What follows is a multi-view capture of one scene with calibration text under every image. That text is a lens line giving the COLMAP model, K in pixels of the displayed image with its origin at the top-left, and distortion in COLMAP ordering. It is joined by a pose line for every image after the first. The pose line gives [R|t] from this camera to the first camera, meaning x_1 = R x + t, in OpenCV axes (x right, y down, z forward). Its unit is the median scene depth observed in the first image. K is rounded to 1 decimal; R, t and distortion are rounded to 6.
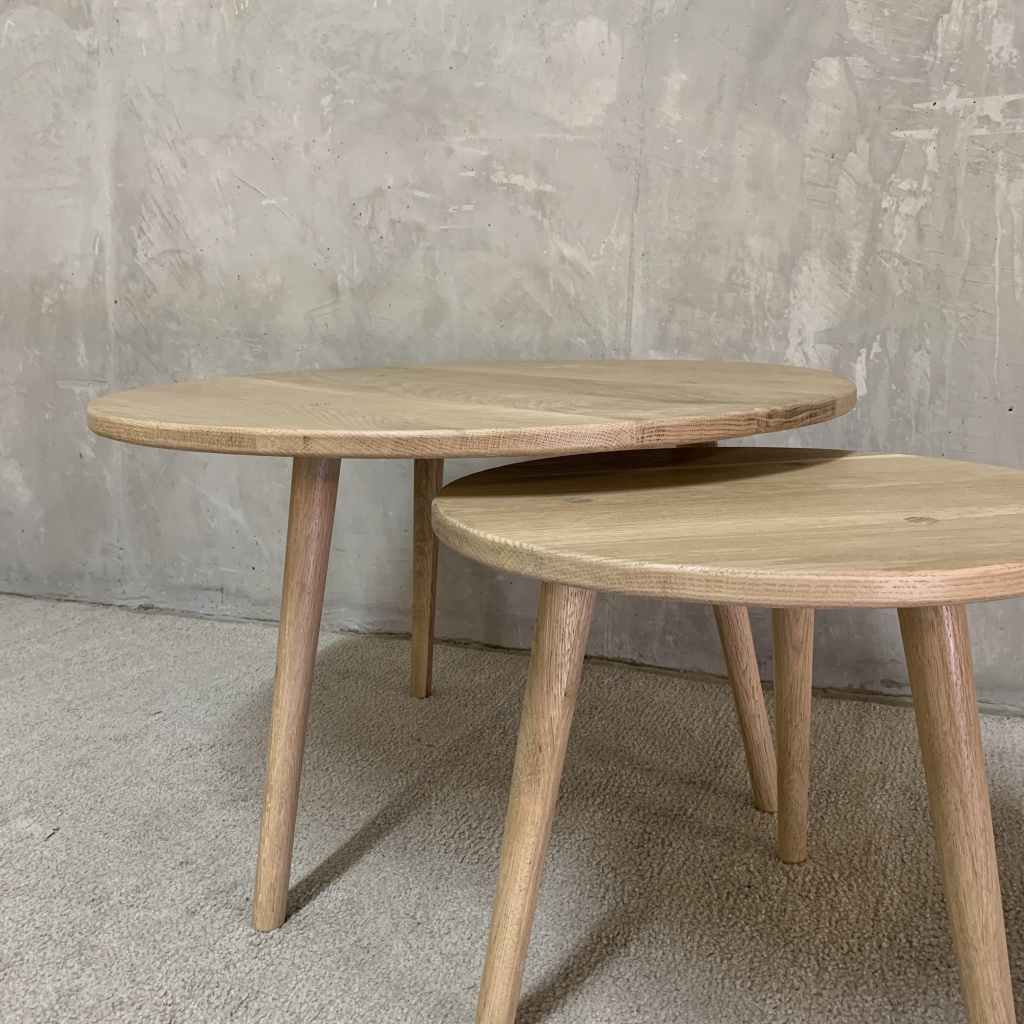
lens RADIAL K [[1041.7, 0, 535.6], [0, 1041.7, 501.2], [0, 0, 1]] dist [0.027211, -0.051037]
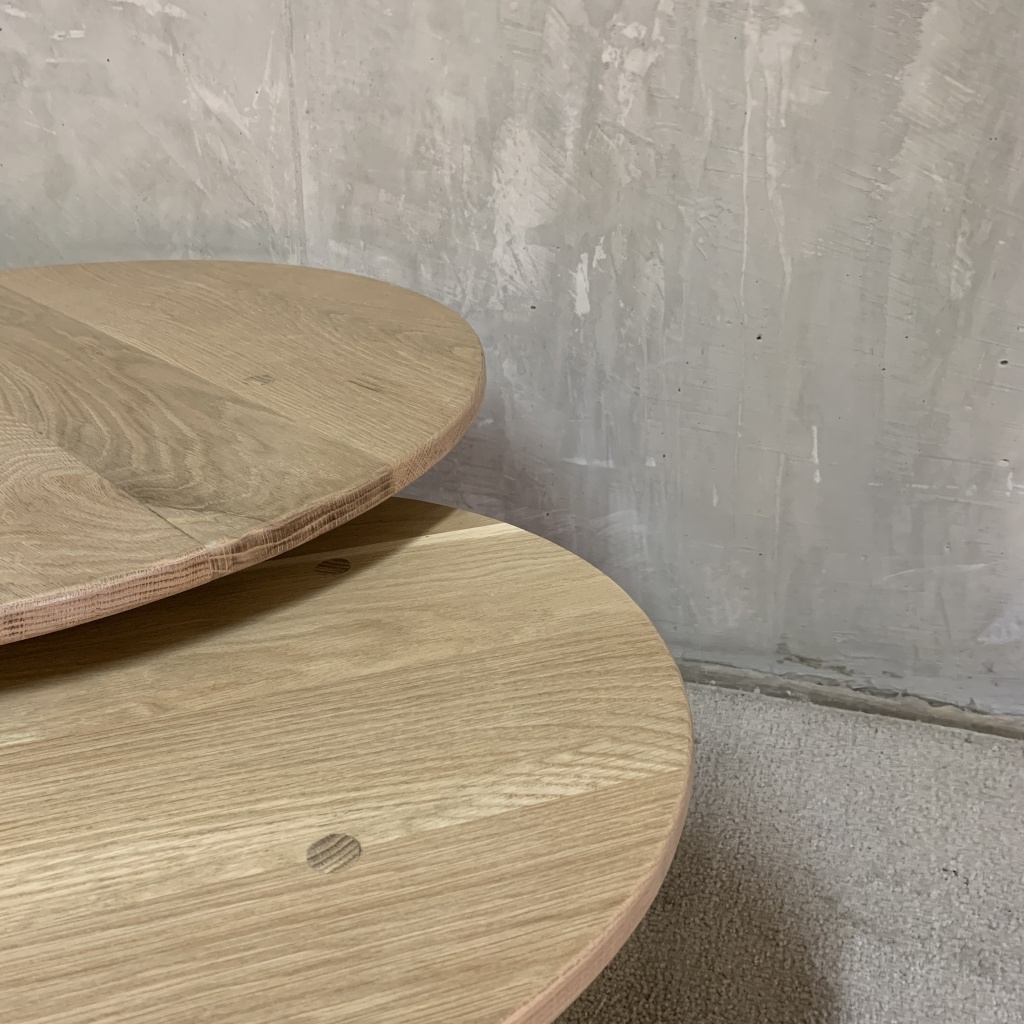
lens RADIAL K [[1041.7, 0, 535.6], [0, 1041.7, 501.2], [0, 0, 1]] dist [0.027211, -0.051037]
pose [[0.996282, -0.033096, 0.079544, 0.204450], [0.012920, 0.970224, 0.241866, -0.150945], [-0.085181, -0.239939, 0.967044, 0.205908]]
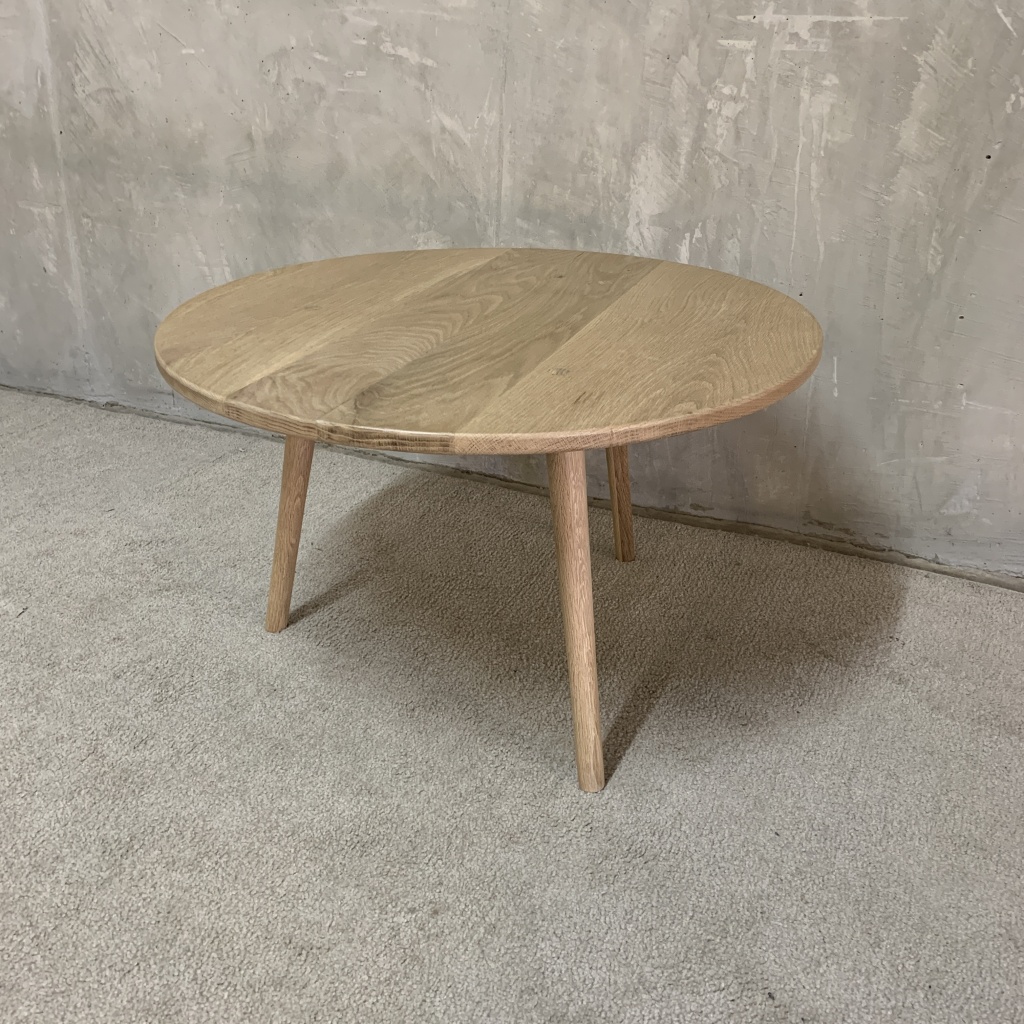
lens RADIAL K [[1041.7, 0, 535.6], [0, 1041.7, 501.2], [0, 0, 1]] dist [0.027211, -0.051037]
pose [[0.999253, 0.035732, -0.014751, 0.167565], [-0.030853, 0.967088, 0.252563, -0.141769], [0.023290, -0.251919, 0.967468, -0.199647]]
